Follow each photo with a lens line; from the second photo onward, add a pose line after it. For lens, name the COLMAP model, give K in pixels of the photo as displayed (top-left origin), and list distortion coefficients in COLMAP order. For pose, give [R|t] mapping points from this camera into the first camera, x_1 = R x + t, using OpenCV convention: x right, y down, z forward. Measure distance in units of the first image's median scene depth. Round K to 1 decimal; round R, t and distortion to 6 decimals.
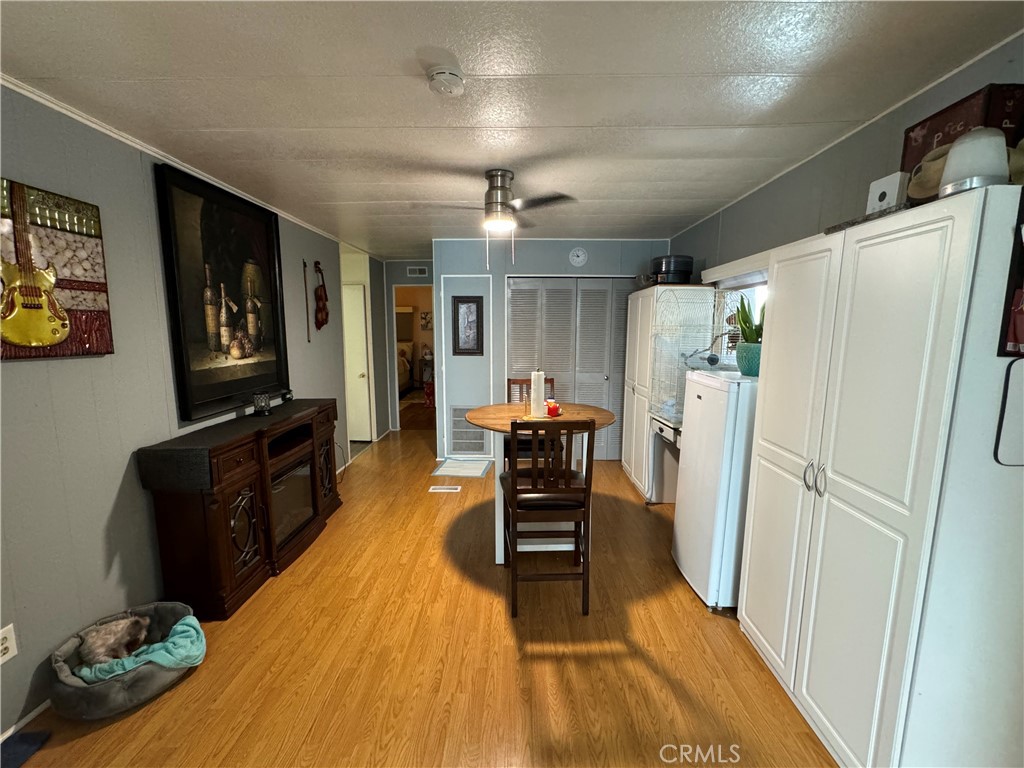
lens RADIAL K [[443.1, 0, 512.2], [0, 443.1, 386.8], [0, 0, 1]] dist [0.000224, -0.000044]
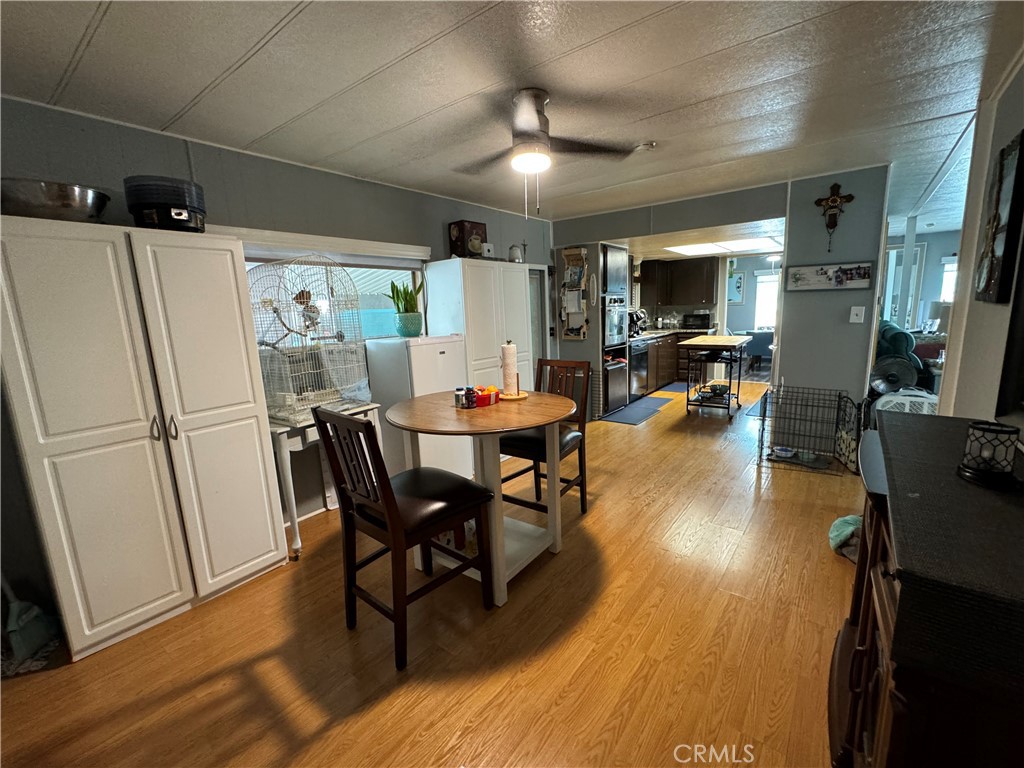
lens RADIAL K [[443.1, 0, 512.2], [0, 443.1, 383.1], [0, 0, 1]] dist [0.000224, -0.000044]
pose [[-0.795680, -0.073045, 0.601297, -0.475250], [0.116216, 0.955849, 0.269901, -0.193379], [-0.594464, 0.284635, -0.752061, 1.616617]]
